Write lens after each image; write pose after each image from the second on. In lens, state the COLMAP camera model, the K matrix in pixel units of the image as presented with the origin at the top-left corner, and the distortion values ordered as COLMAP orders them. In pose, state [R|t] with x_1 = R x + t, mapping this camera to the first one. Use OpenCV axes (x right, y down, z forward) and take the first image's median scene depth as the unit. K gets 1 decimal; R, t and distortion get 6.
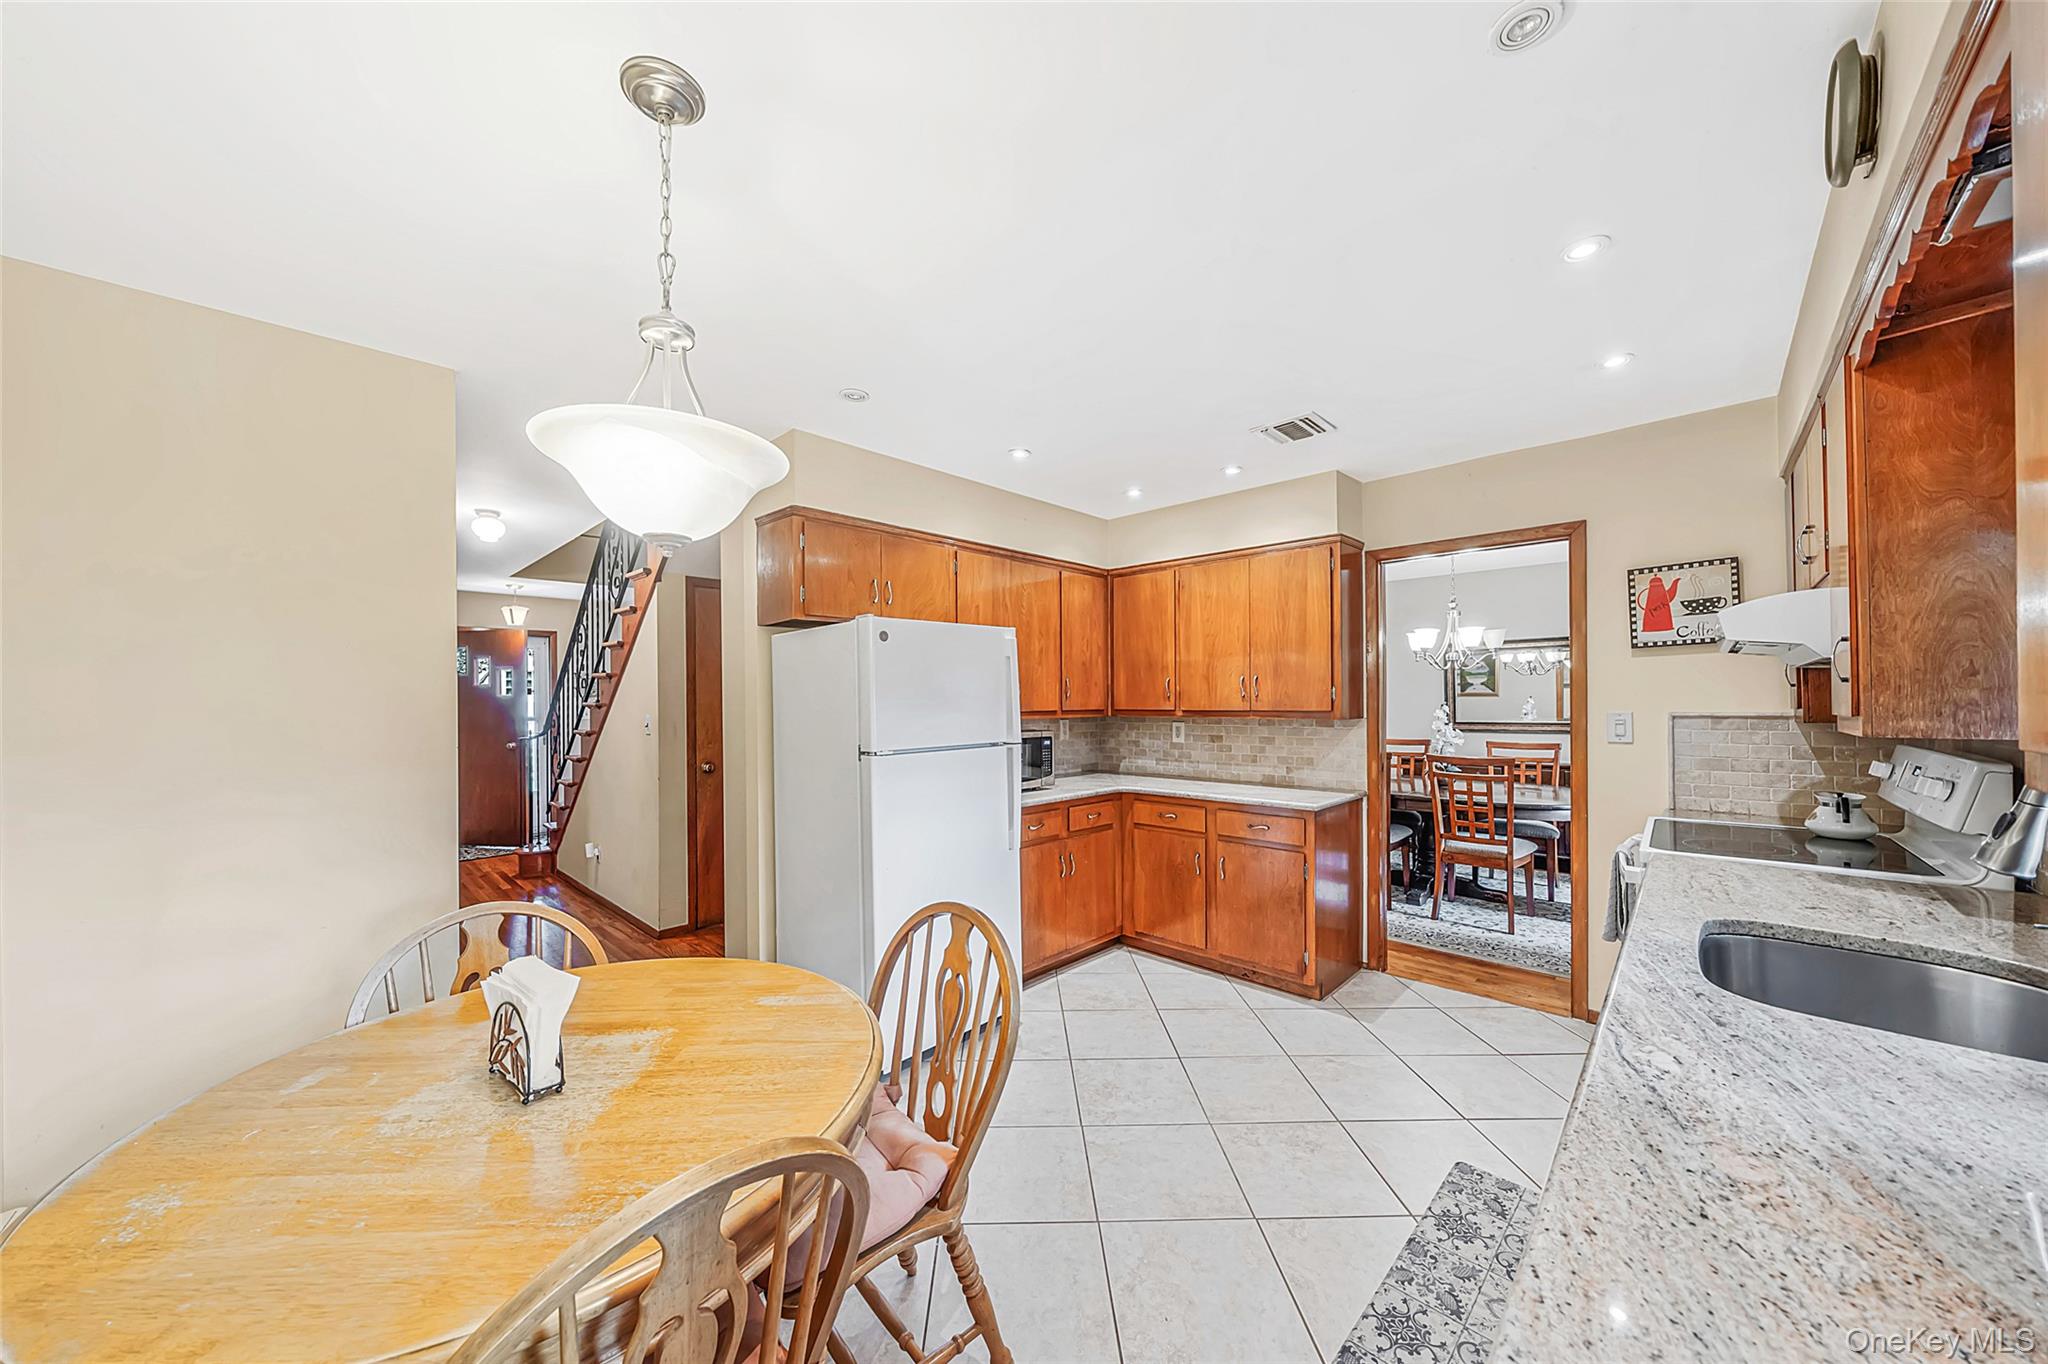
lens RADIAL K [[706.3, 0, 1015.6], [0, 706.3, 694.6], [0, 0, 1]] dist [-0.006044, -0.000201]
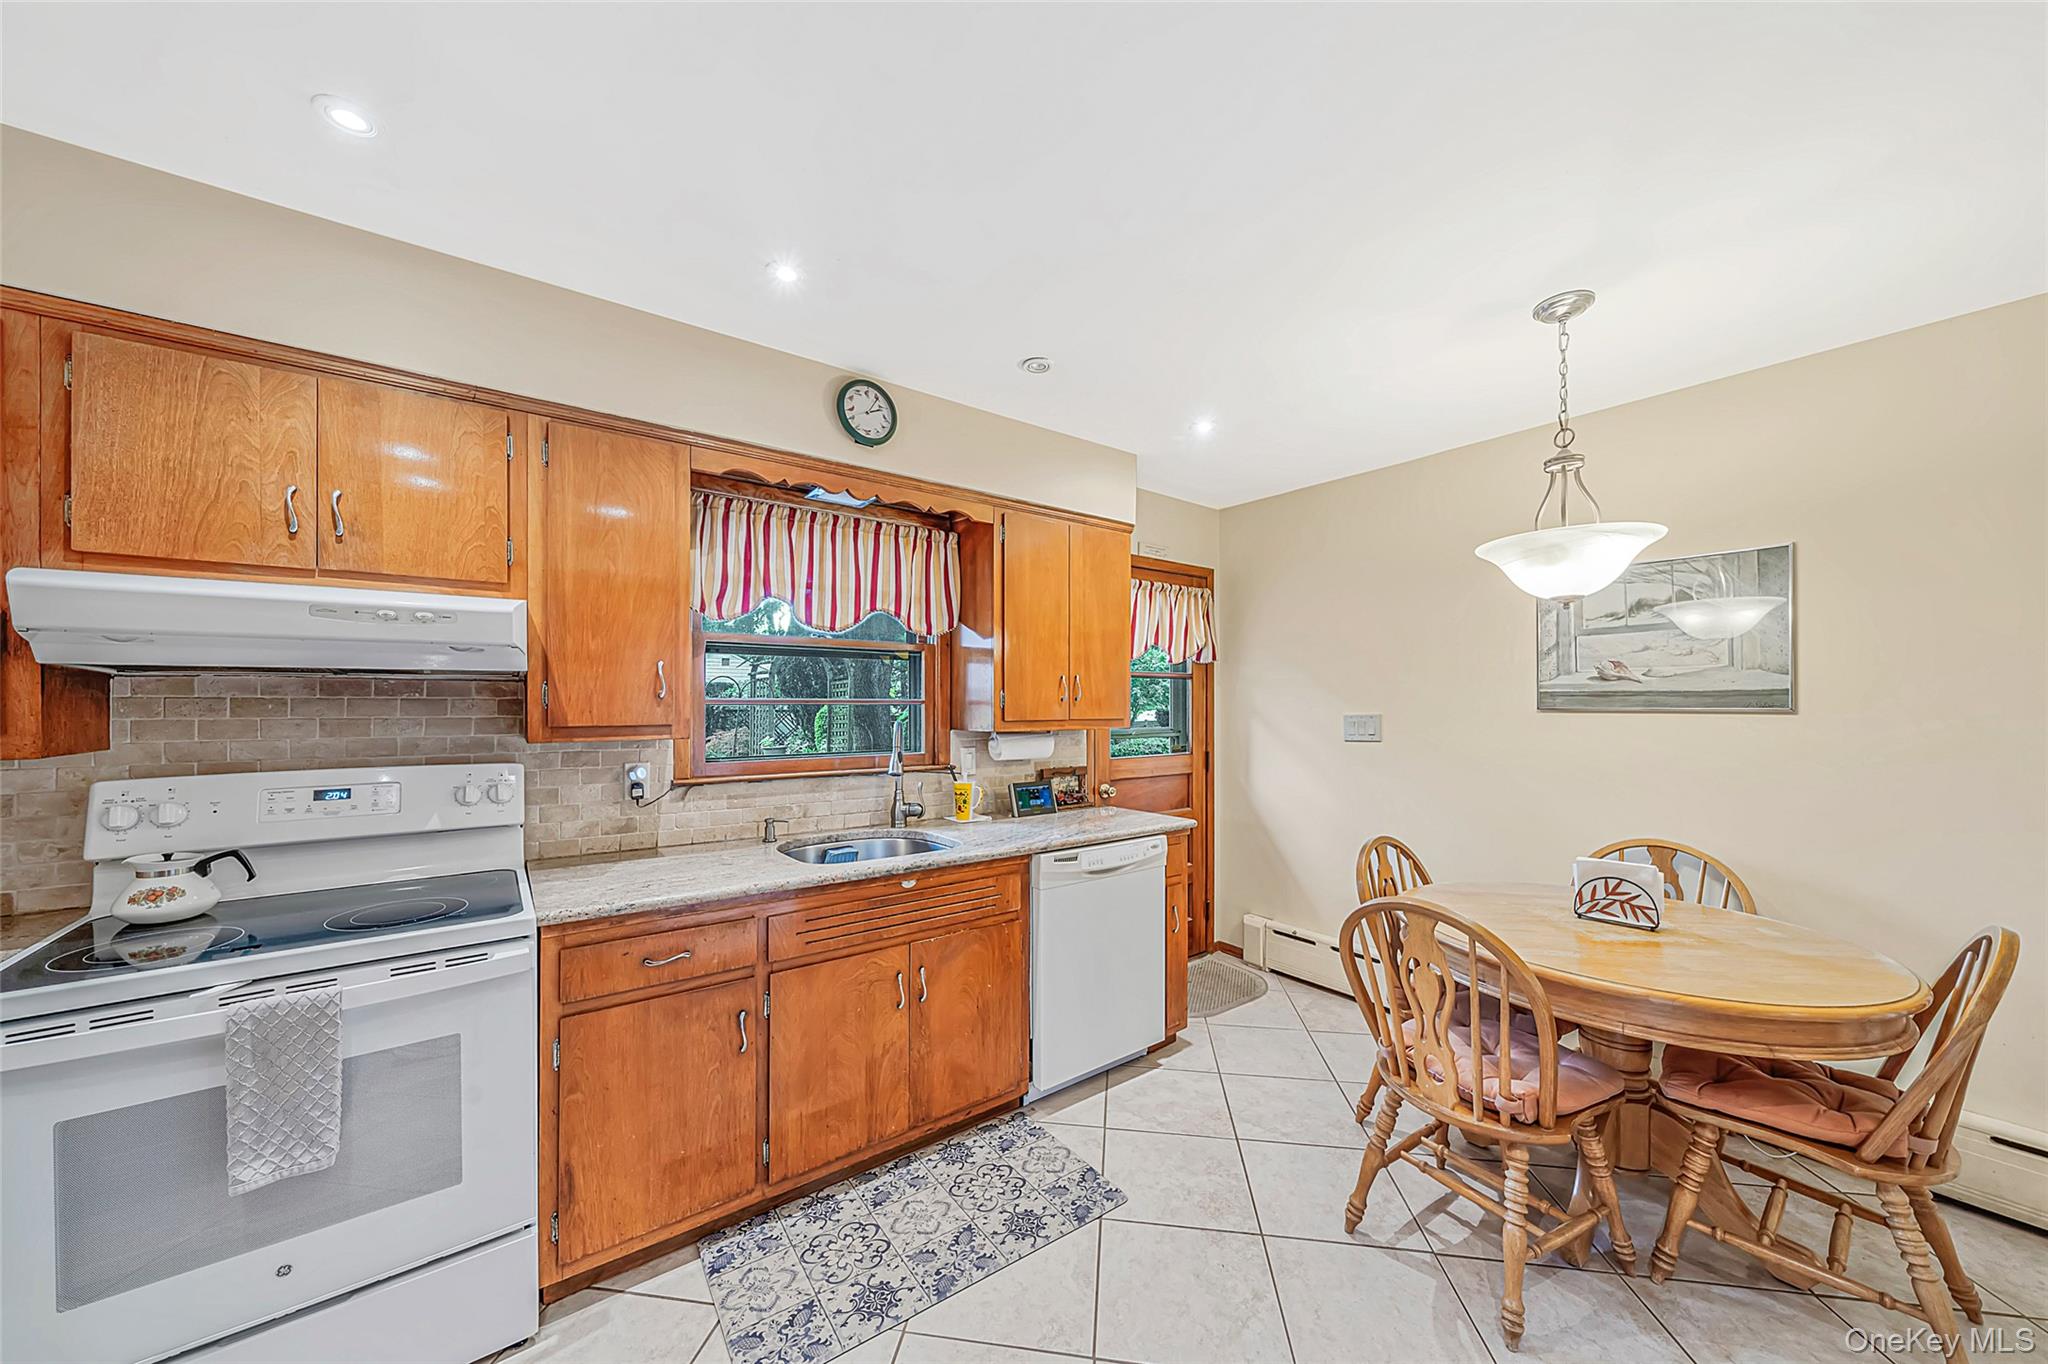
lens RADIAL K [[706.3, 0, 1012.8], [0, 706.3, 701.1], [0, 0, 1]] dist [-0.006044, -0.000201]
pose [[-0.986803, 0.003536, 0.161885, 0.175248], [0.001846, 0.999942, -0.010588, 0.005541], [-0.161913, -0.010149, -0.986753, 1.045941]]
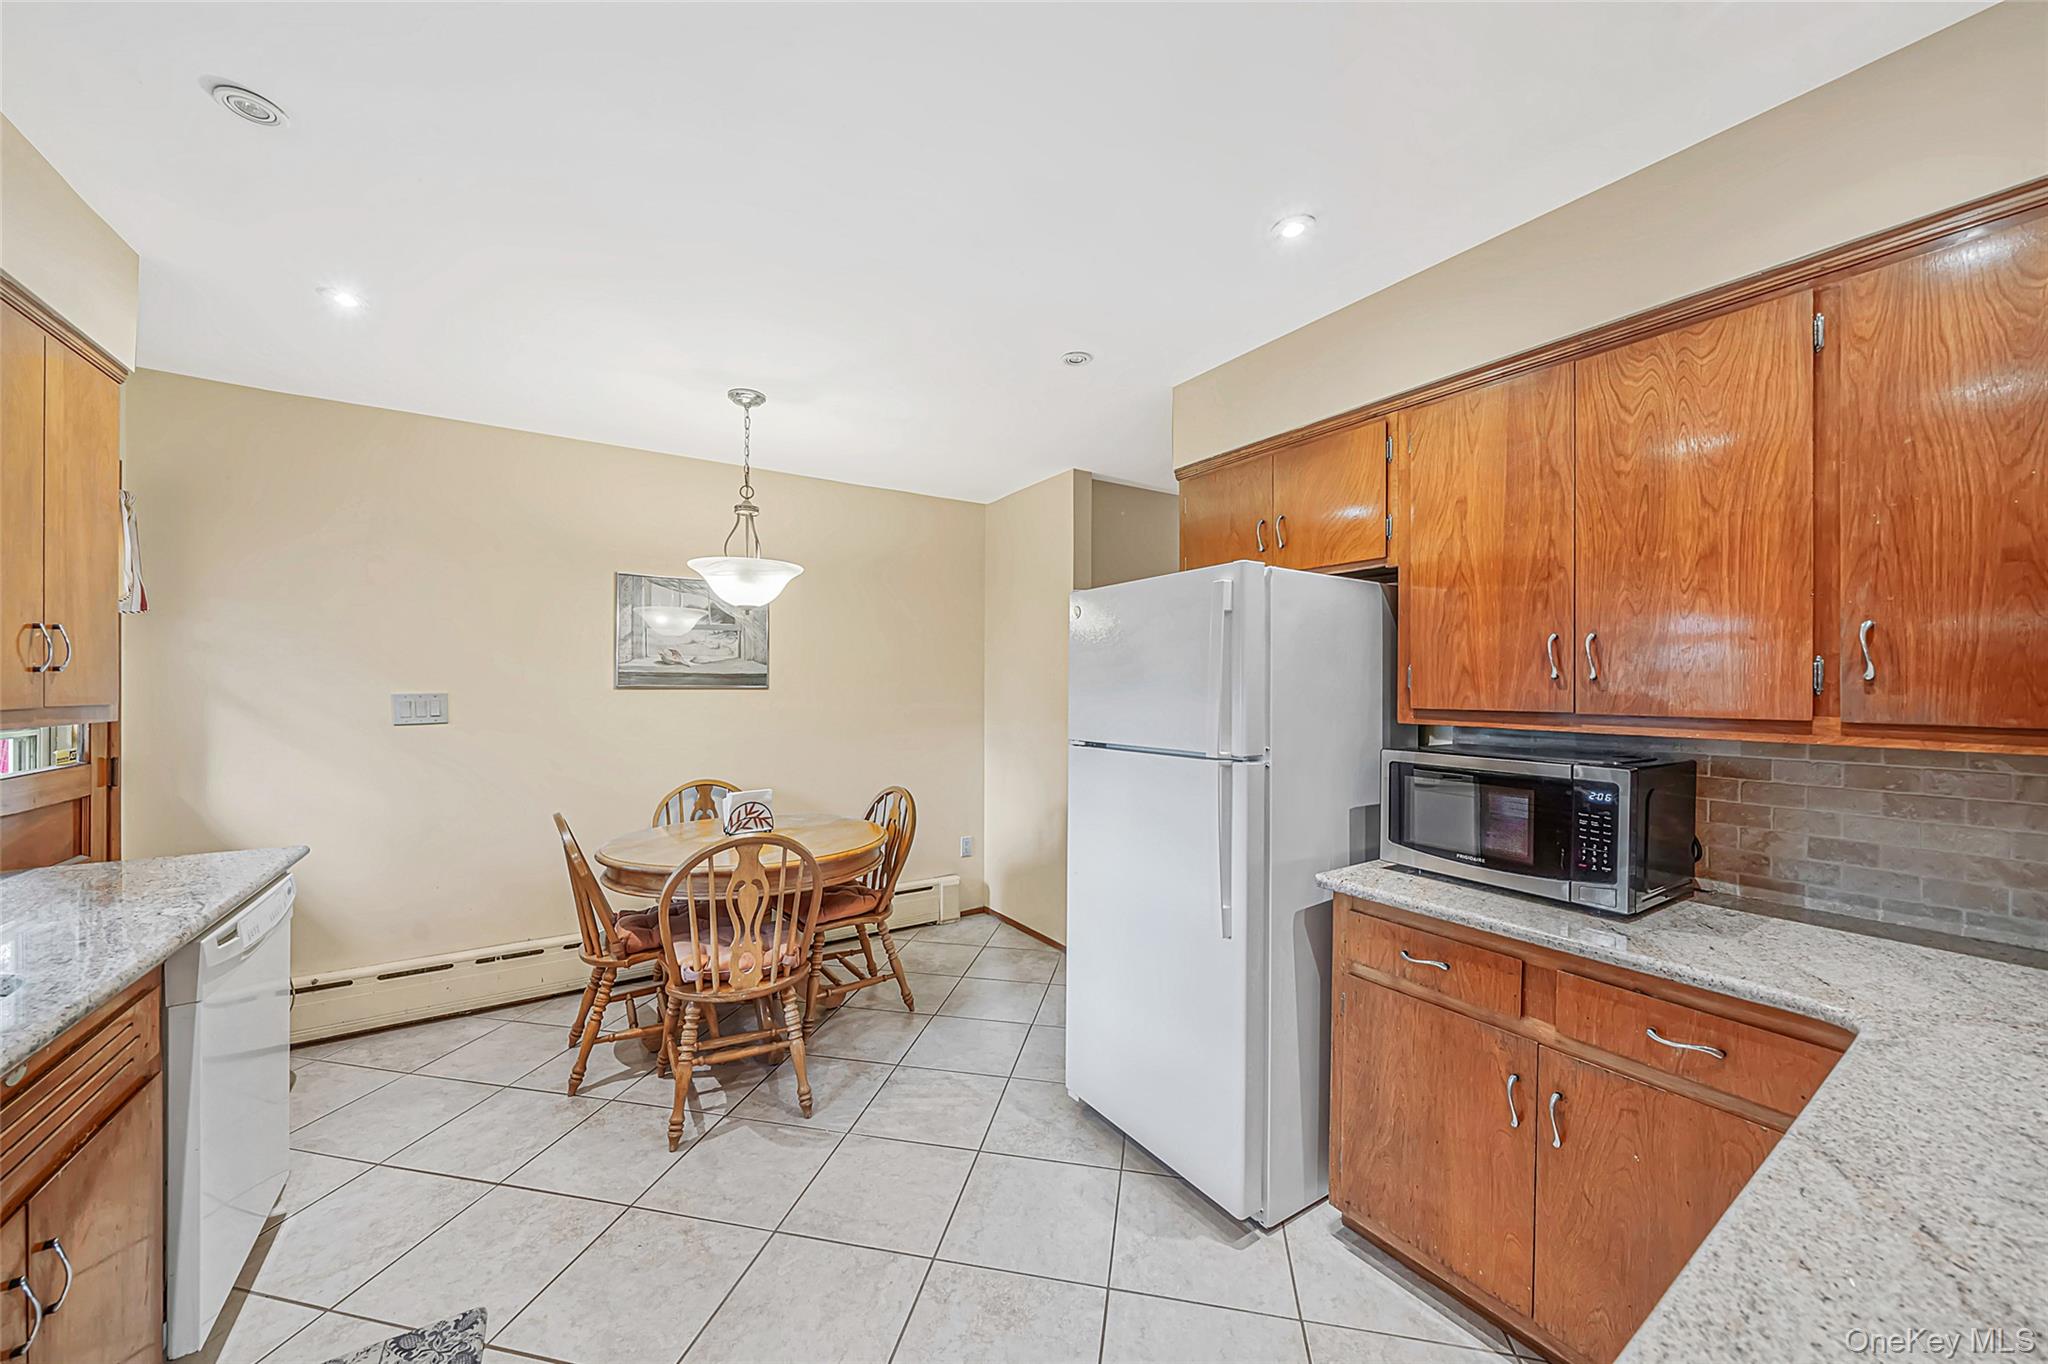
lens RADIAL K [[738.6, 0, 1012.6], [0, 738.6, 687.7], [0, 0, 1]] dist [-0.002286, -0.000107]
pose [[-0.219904, 0.003645, -0.975515, 0.593124], [0.002784, 0.999991, 0.003109, 0.006928], [0.975518, -0.002032, -0.219912, 0.883219]]
